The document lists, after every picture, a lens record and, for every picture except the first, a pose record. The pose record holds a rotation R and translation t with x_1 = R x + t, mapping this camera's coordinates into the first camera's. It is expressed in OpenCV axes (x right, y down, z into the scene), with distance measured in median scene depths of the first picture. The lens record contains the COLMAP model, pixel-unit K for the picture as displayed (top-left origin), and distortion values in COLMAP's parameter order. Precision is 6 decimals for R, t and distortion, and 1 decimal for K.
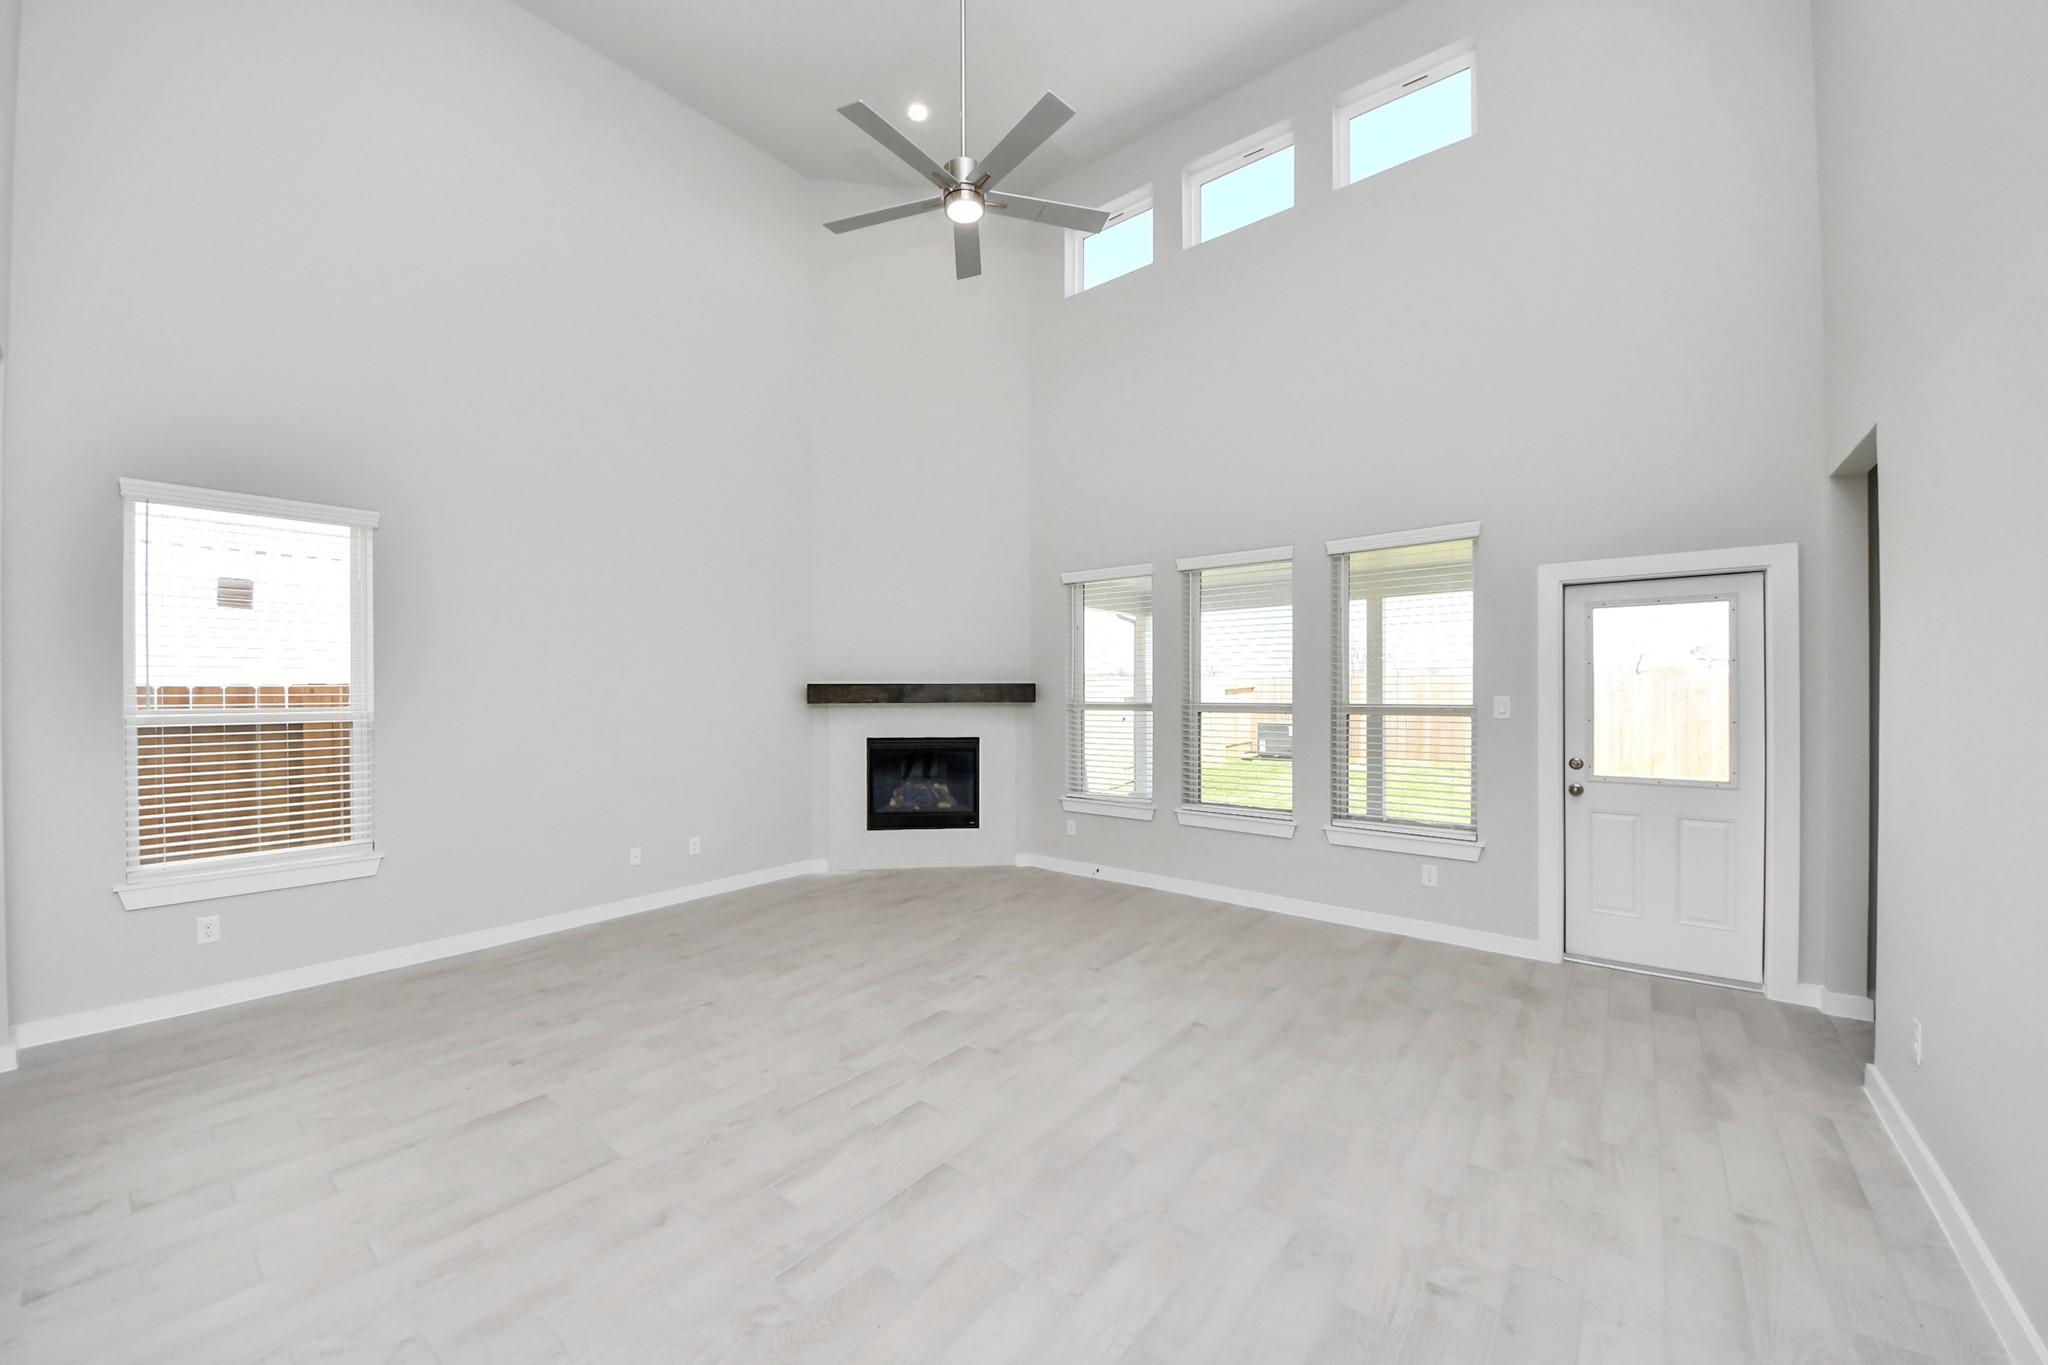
lens RADIAL K [[737.8, 0, 1008.3], [0, 737.8, 694.3], [0, 0, 1]] dist [0.013967, -0.002624]
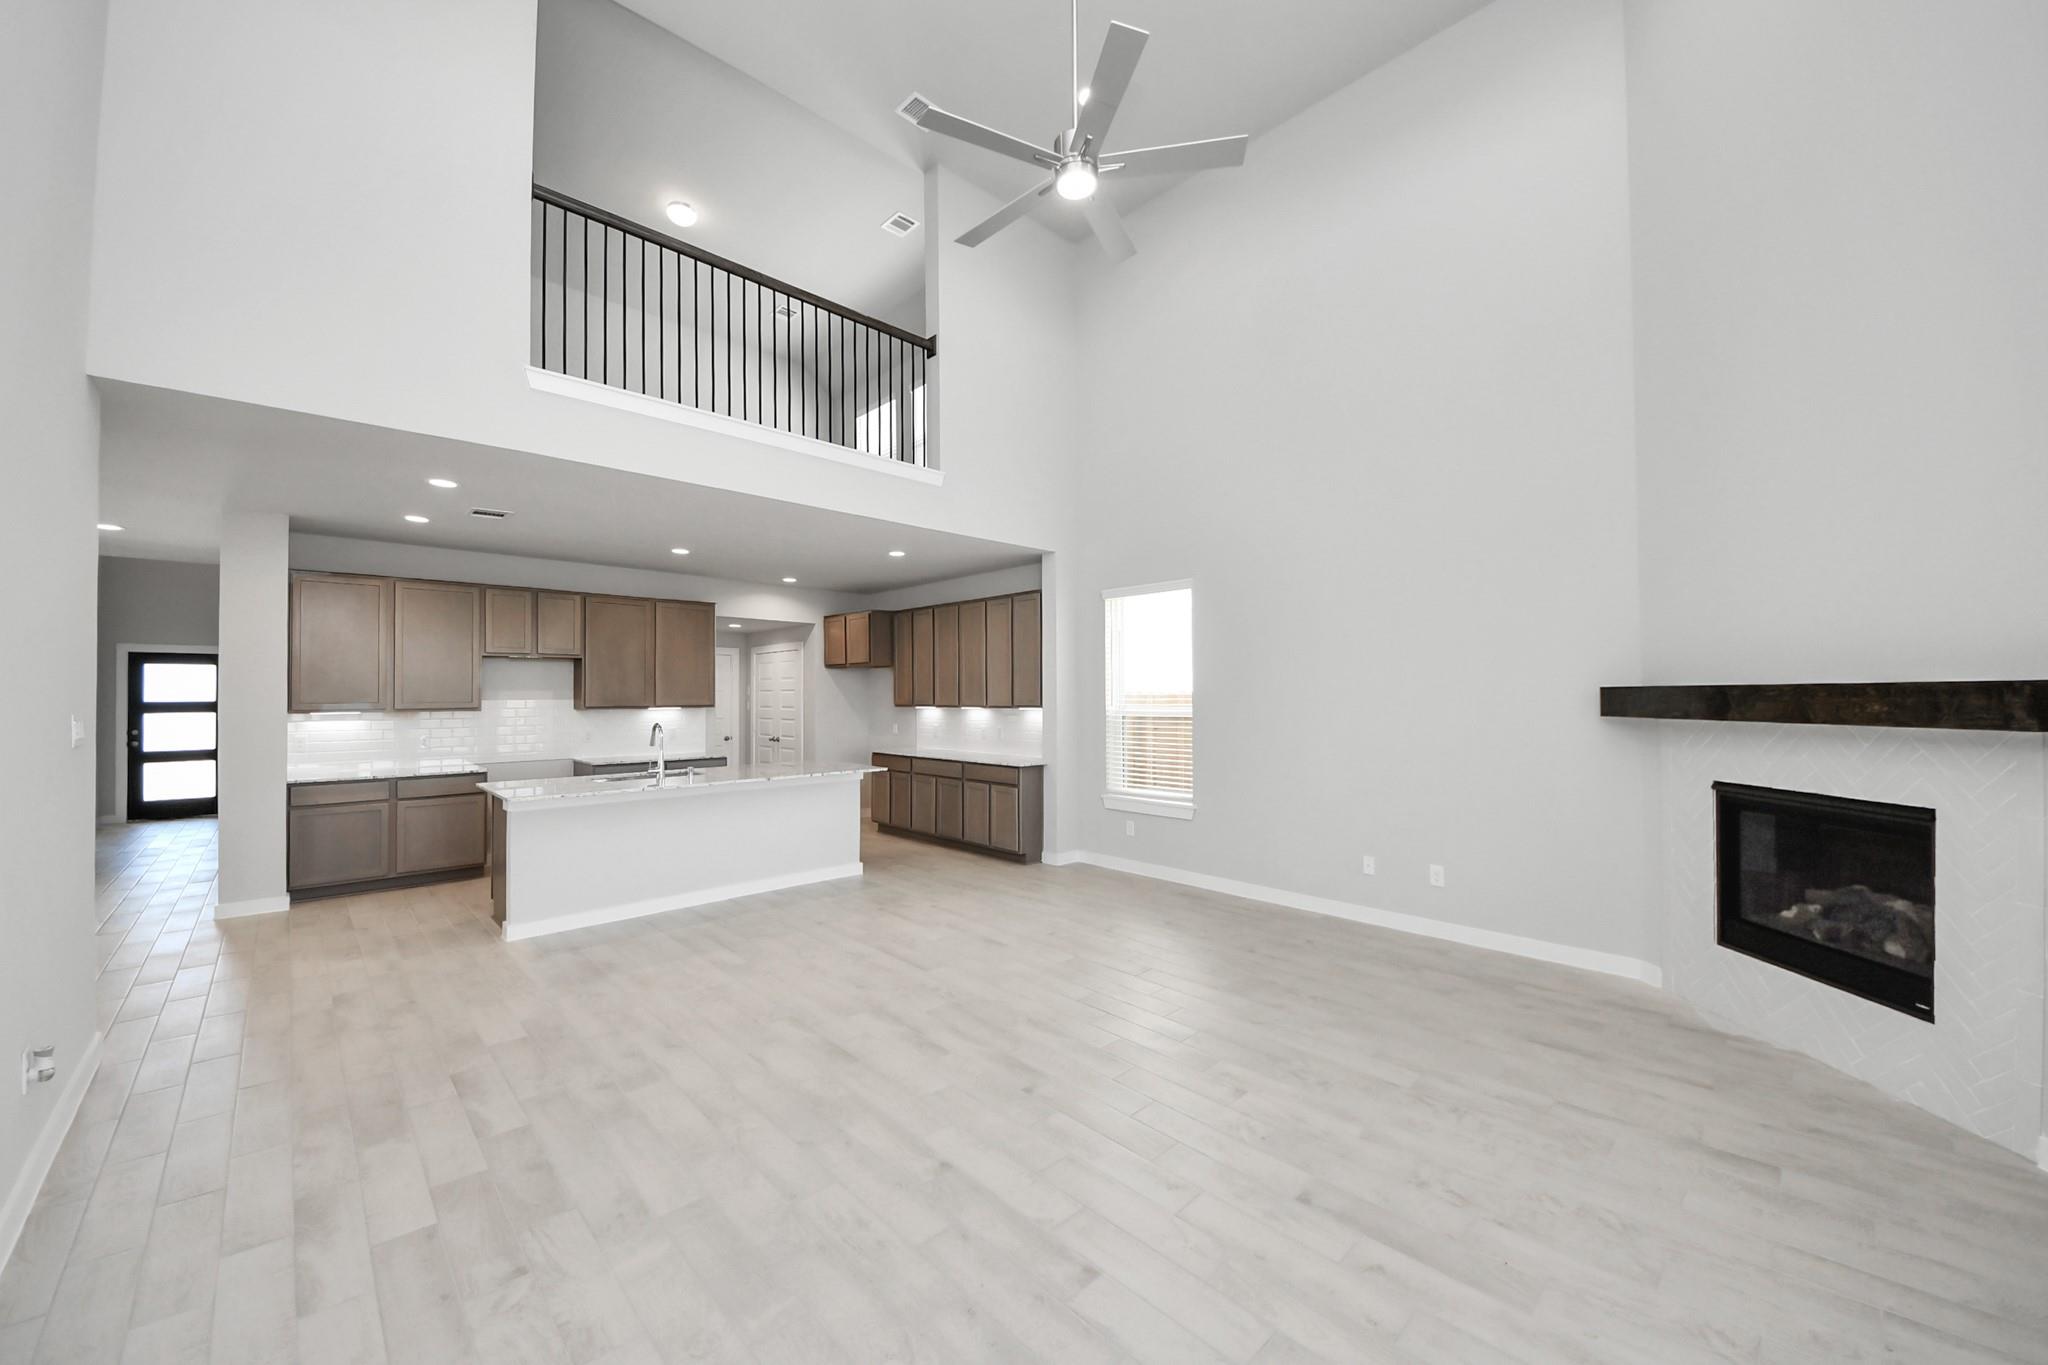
lens RADIAL K [[769.8, 0, 1018.2], [0, 769.8, 688.2], [0, 0, 1]] dist [-0.004007, -0.002077]
pose [[-0.119008, -0.003405, -0.992887, 0.642580], [-0.001050, 0.999994, -0.003303, -0.014171], [0.992893, 0.000649, -0.119011, 0.748646]]
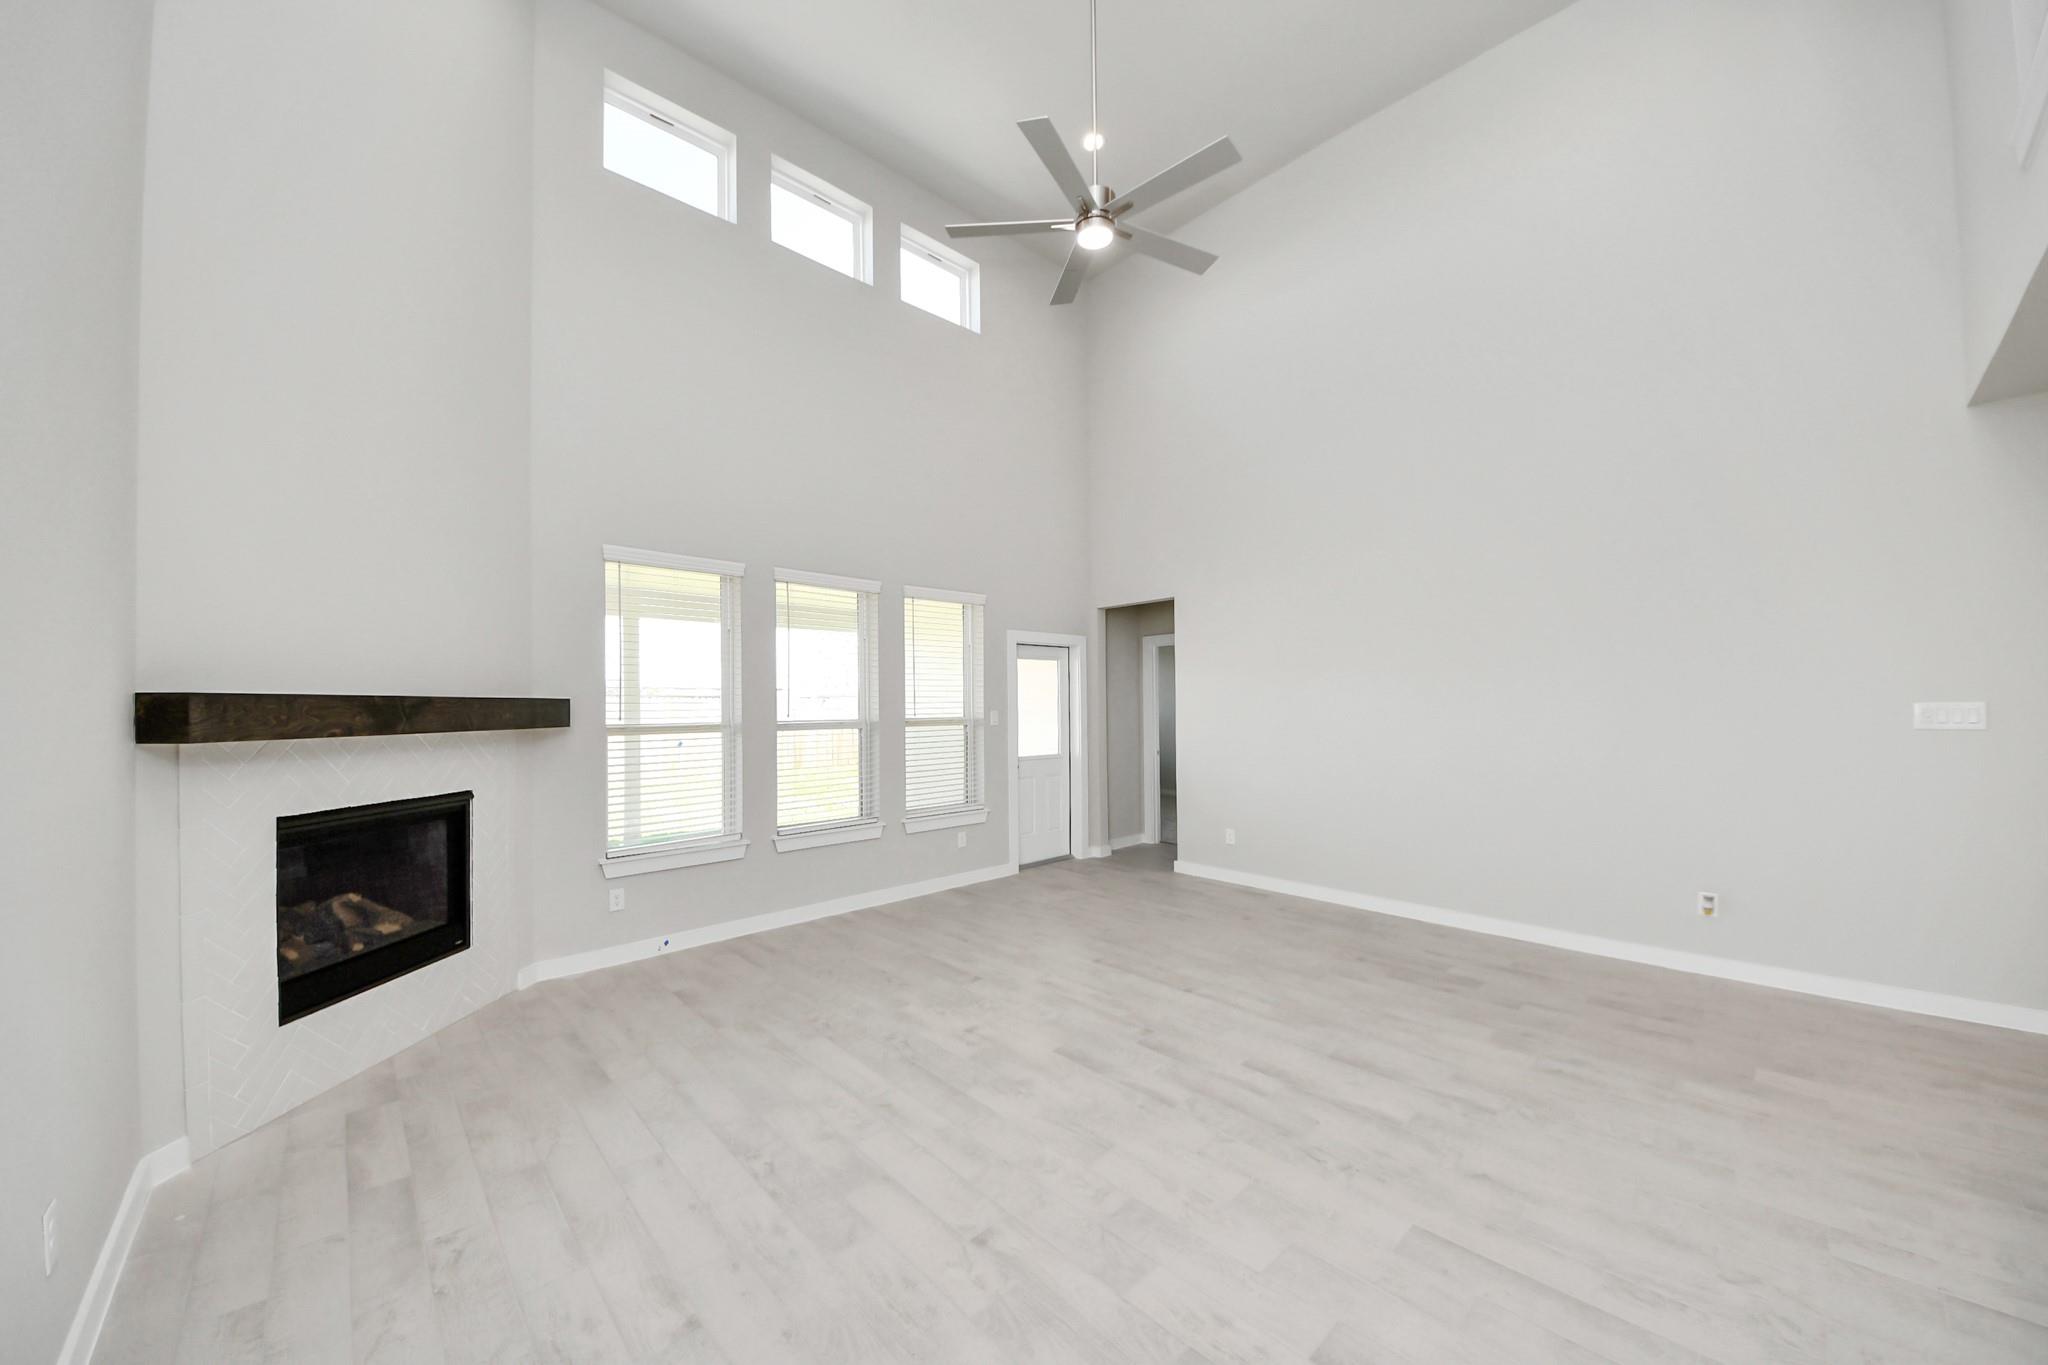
lens RADIAL K [[737.8, 0, 995.8], [0, 737.8, 702.5], [0, 0, 1]] dist [0.013967, -0.002624]
pose [[0.166518, 0.006348, 0.986018, -0.776904], [0.015547, 0.999838, -0.009063, 0.001233], [-0.985916, 0.016838, 0.166393, 0.701658]]
